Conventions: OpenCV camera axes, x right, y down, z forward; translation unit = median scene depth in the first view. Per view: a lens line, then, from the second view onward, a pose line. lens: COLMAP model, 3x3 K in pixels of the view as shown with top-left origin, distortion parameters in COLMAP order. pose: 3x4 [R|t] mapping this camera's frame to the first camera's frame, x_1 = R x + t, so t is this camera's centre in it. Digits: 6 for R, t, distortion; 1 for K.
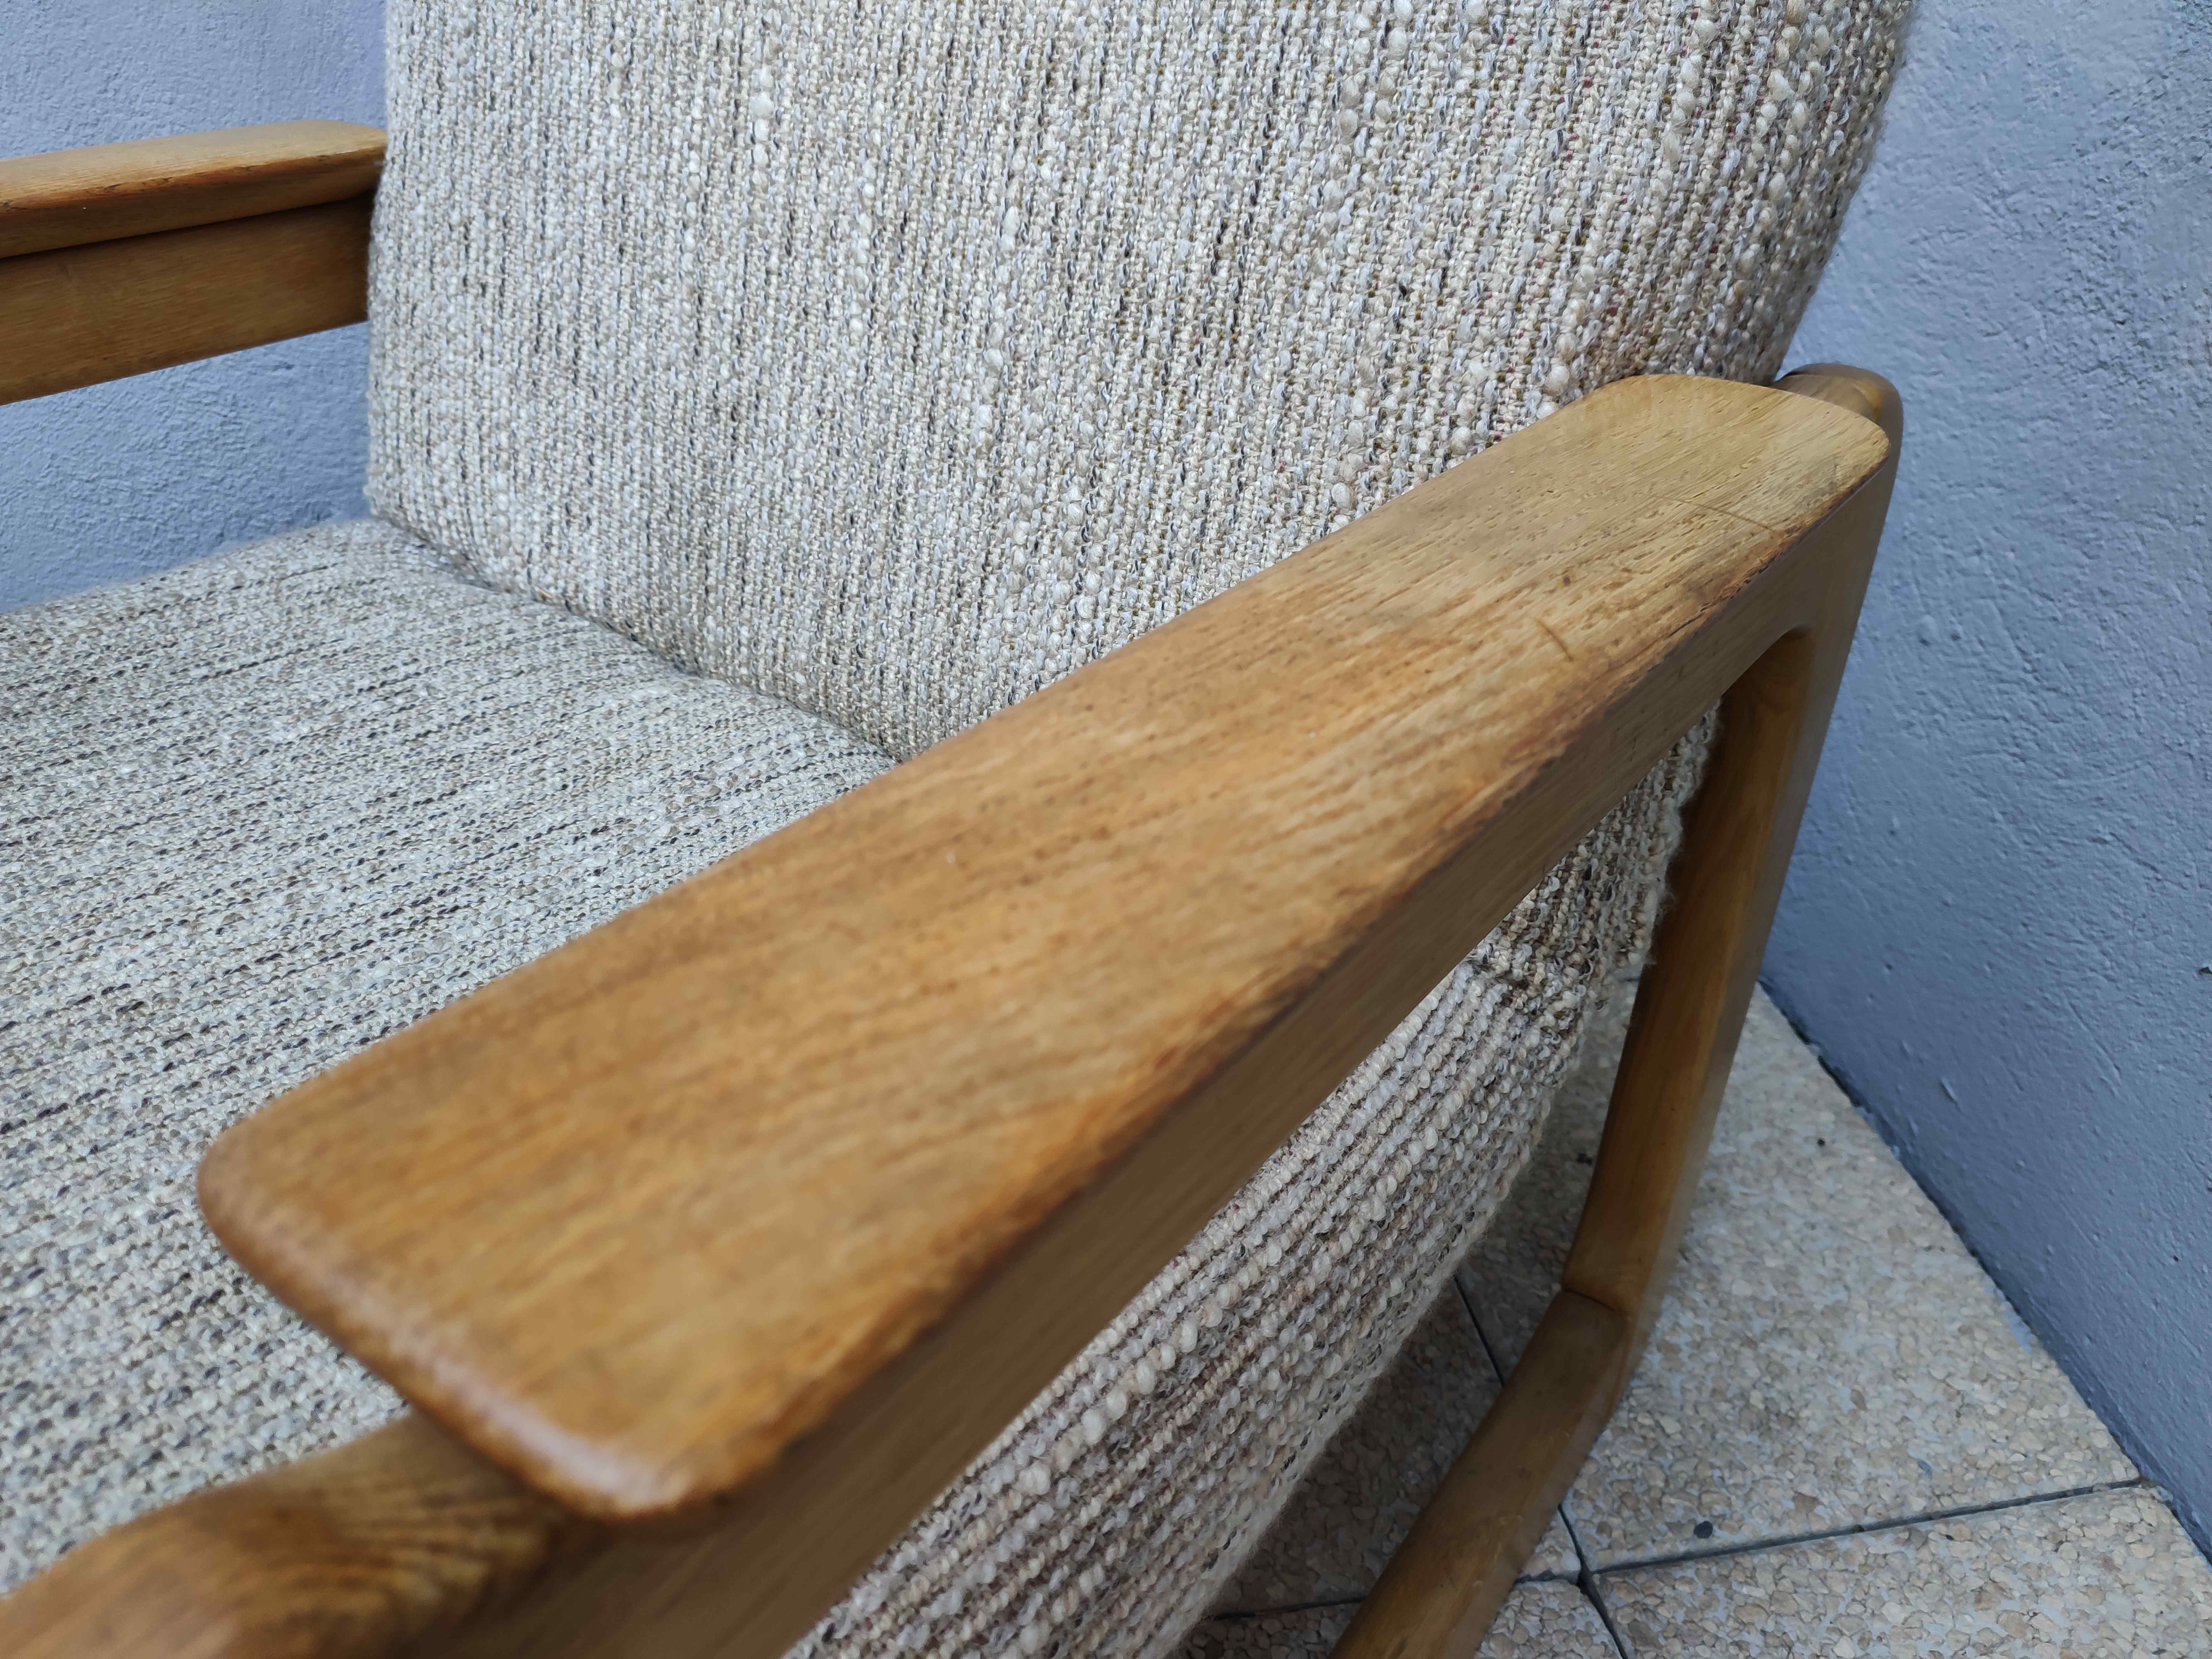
lens RADIAL K [[1707.6, 0, 1106.0], [0, 1707.6, 829.5], [0, 0, 1]] dist [0.073348, -0.114204]
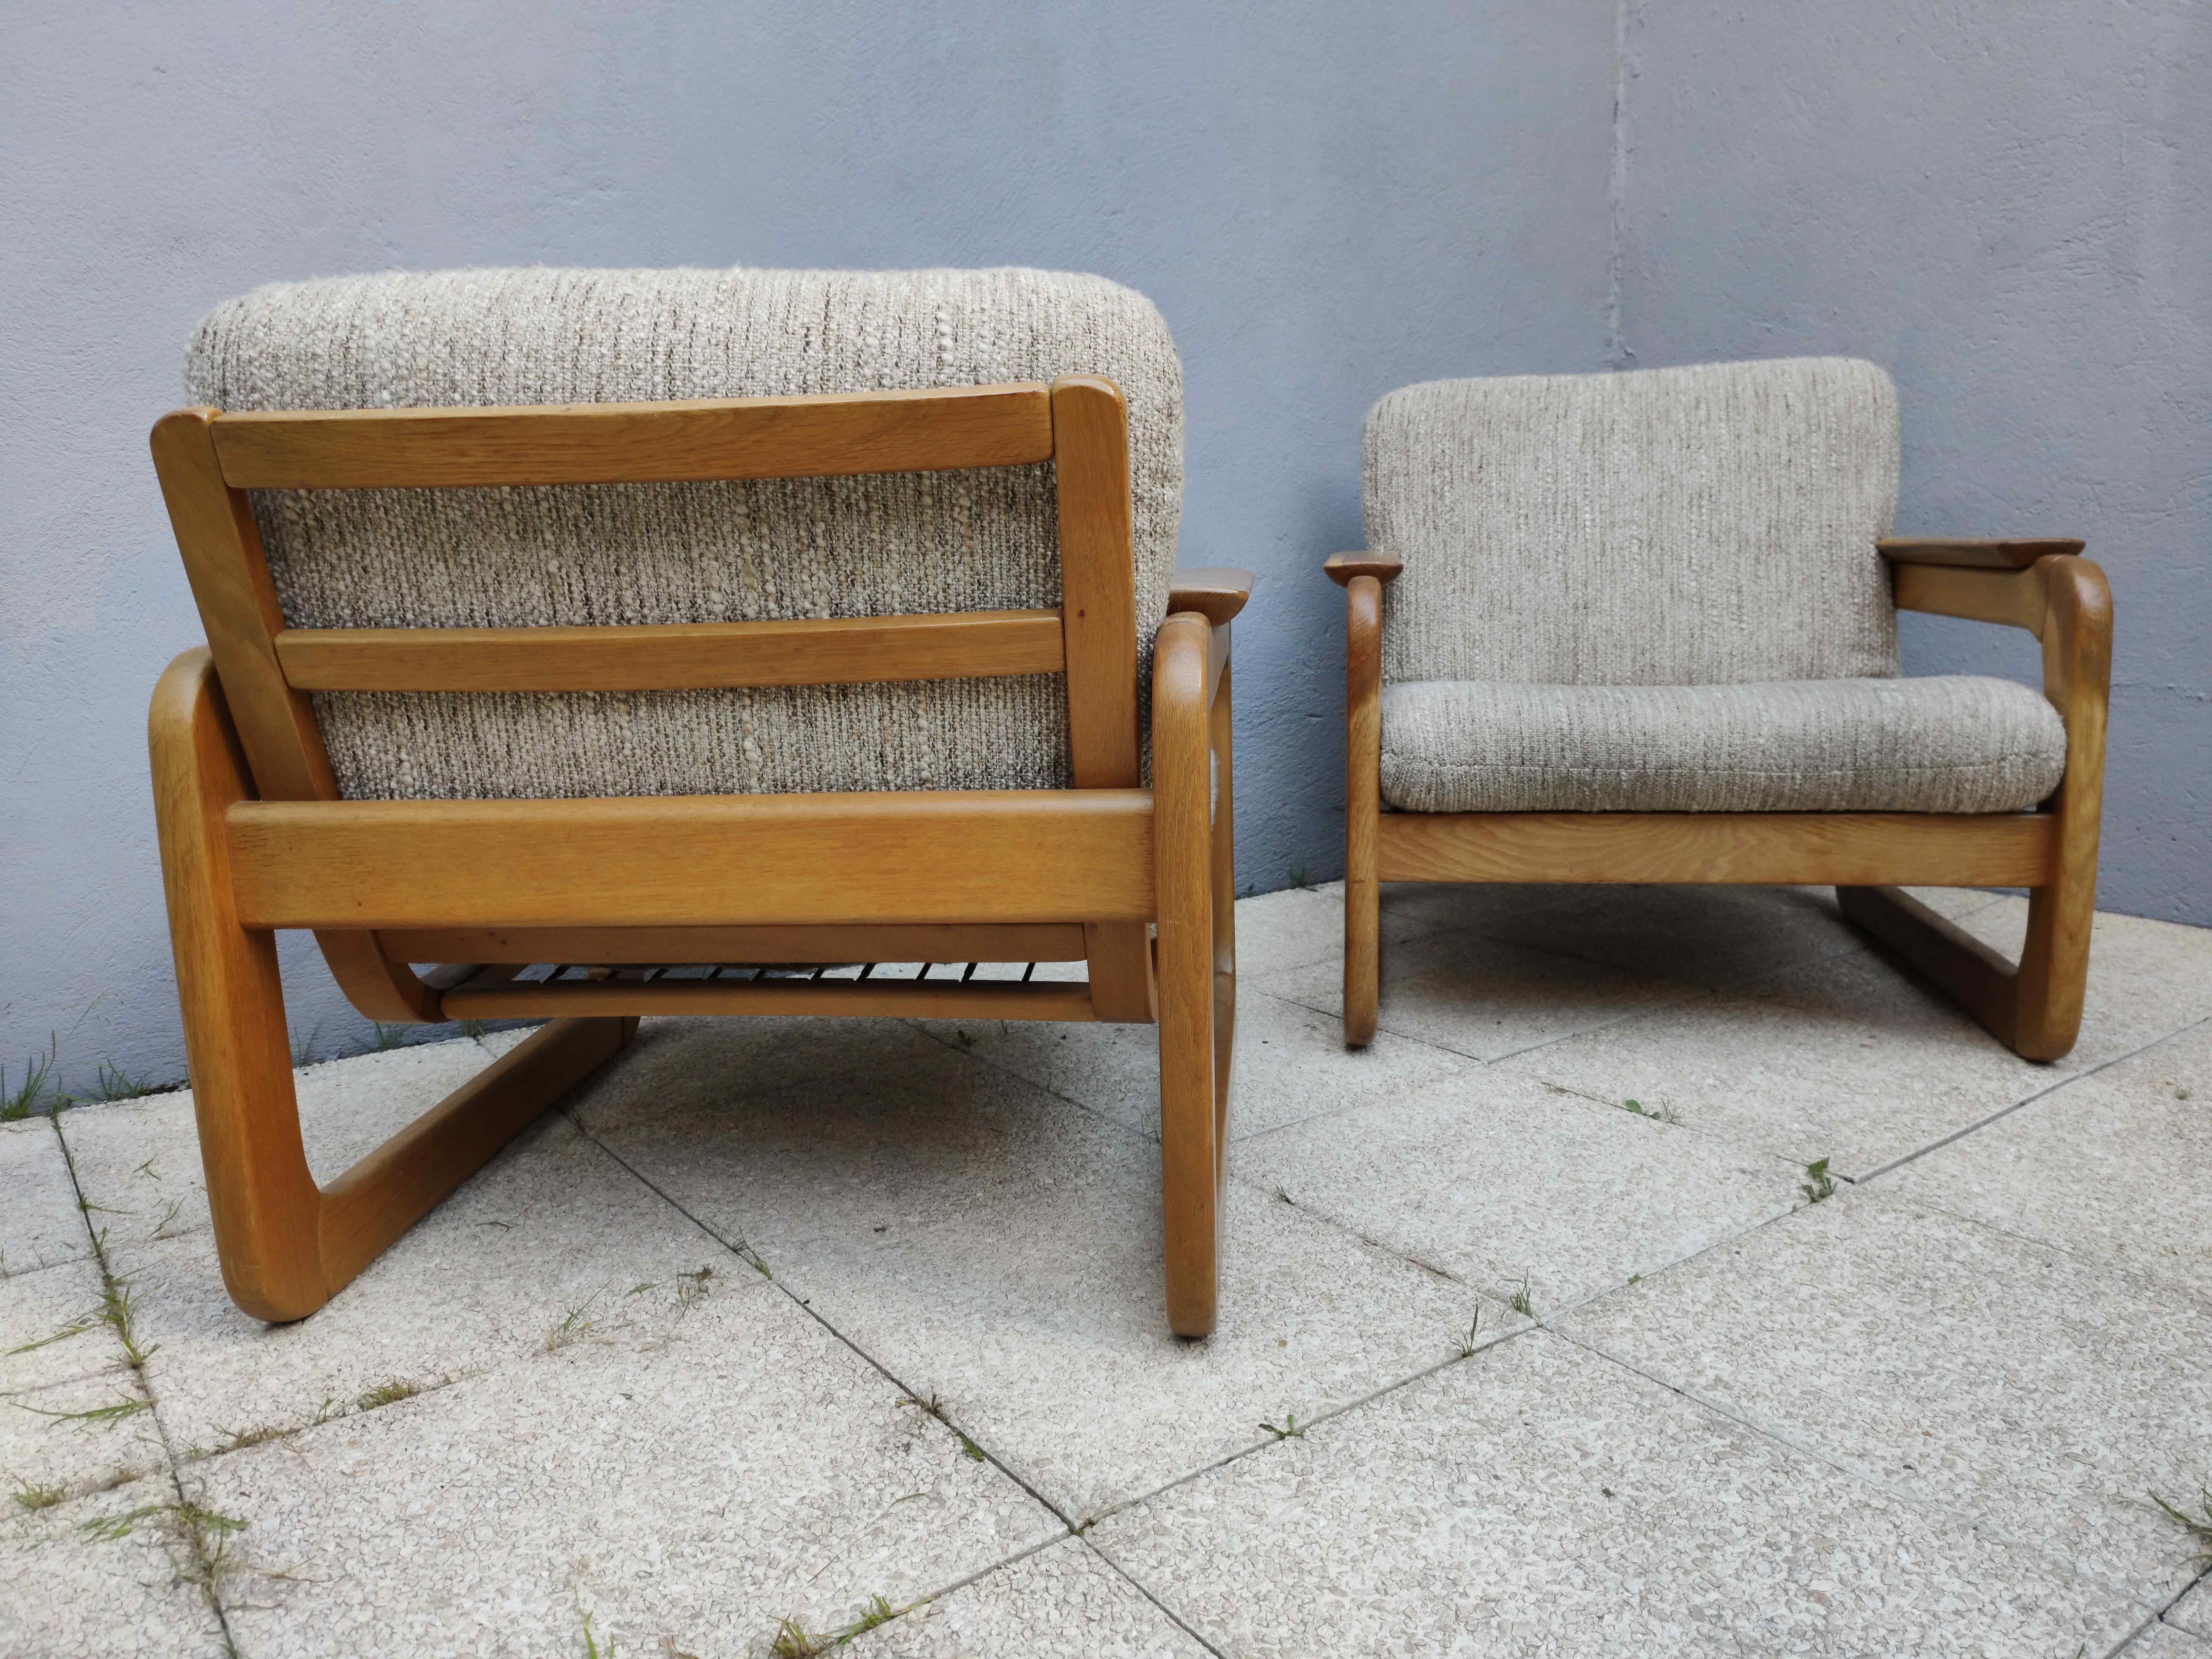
lens RADIAL K [[1683.0, 0, 1114.6], [0, 1683.0, 822.9], [0, 0, 1]] dist [0.064919, -0.096291]
pose [[0.882623, -0.125096, 0.453130, -2.577509], [0.275998, 0.918210, -0.284107, 0.809583], [-0.380528, 0.375822, 0.844960, -1.210117]]
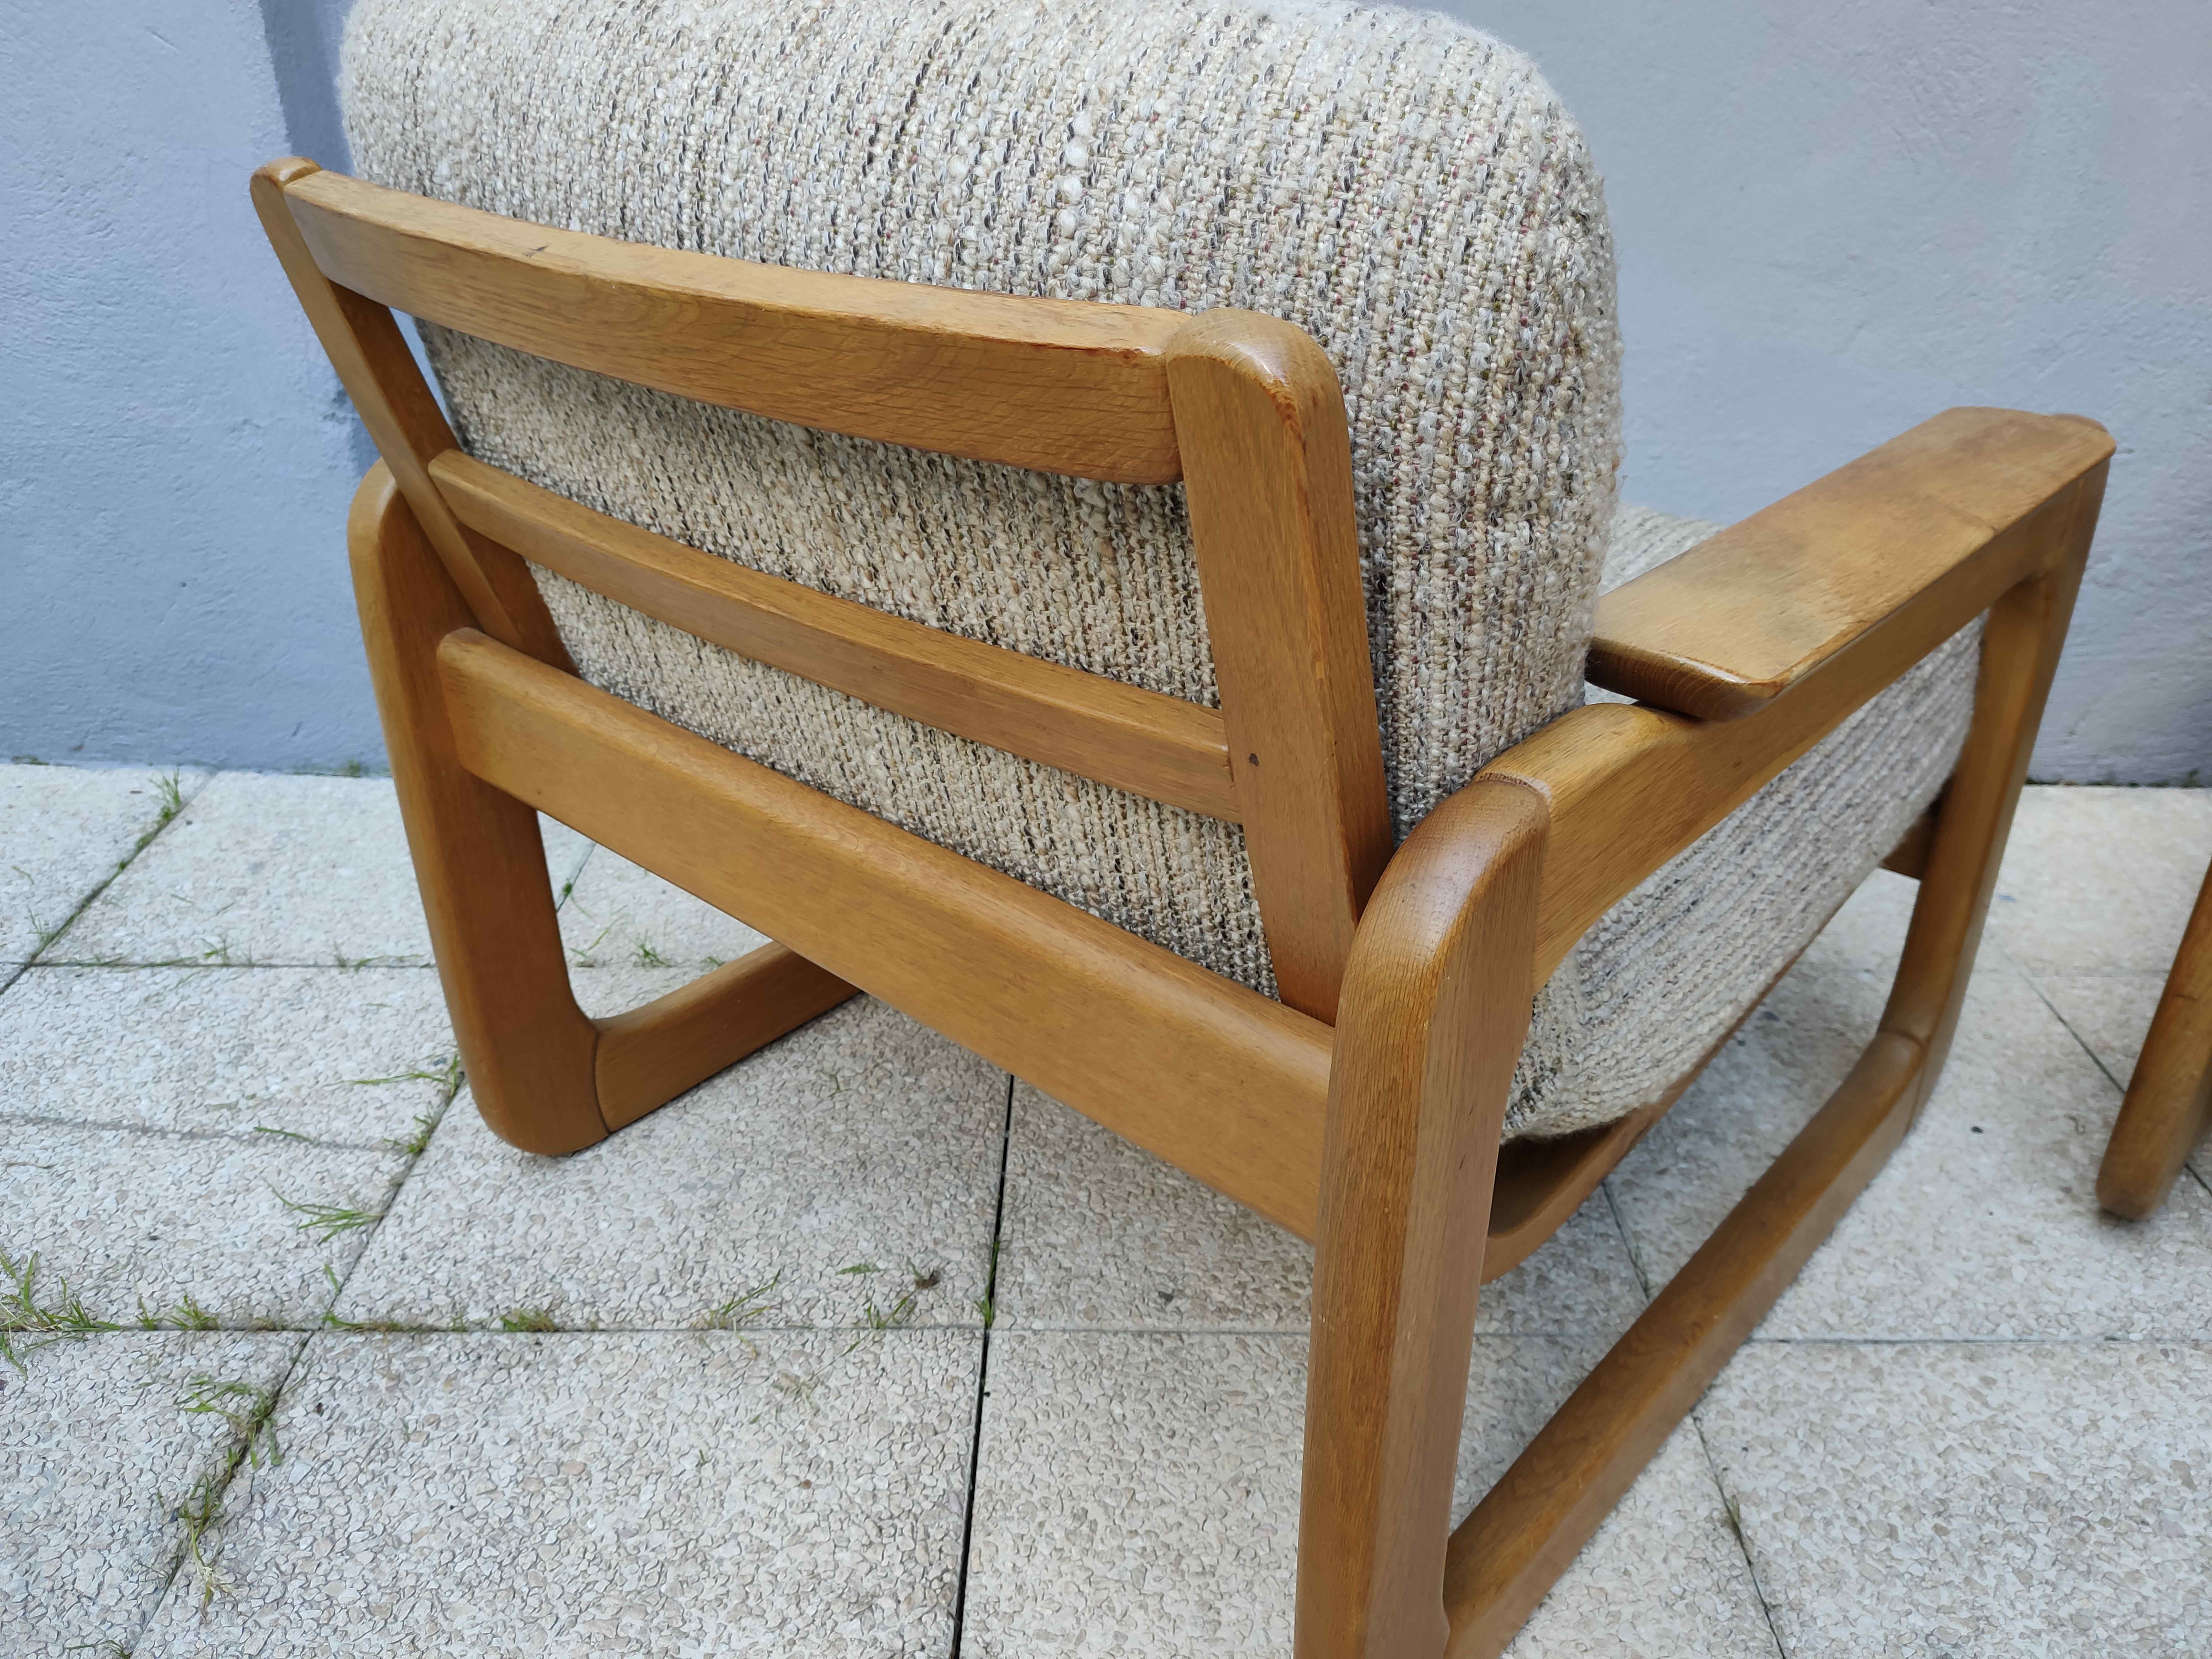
lens RADIAL K [[1700.1, 0, 1106.0], [0, 1700.1, 829.5], [0, 0, 1]] dist [0.035941, -0.052596]
pose [[0.988080, 0.055635, -0.143536, -1.802697], [-0.062515, 0.997079, -0.043870, 0.236605], [0.140676, 0.052320, 0.988672, -0.745456]]
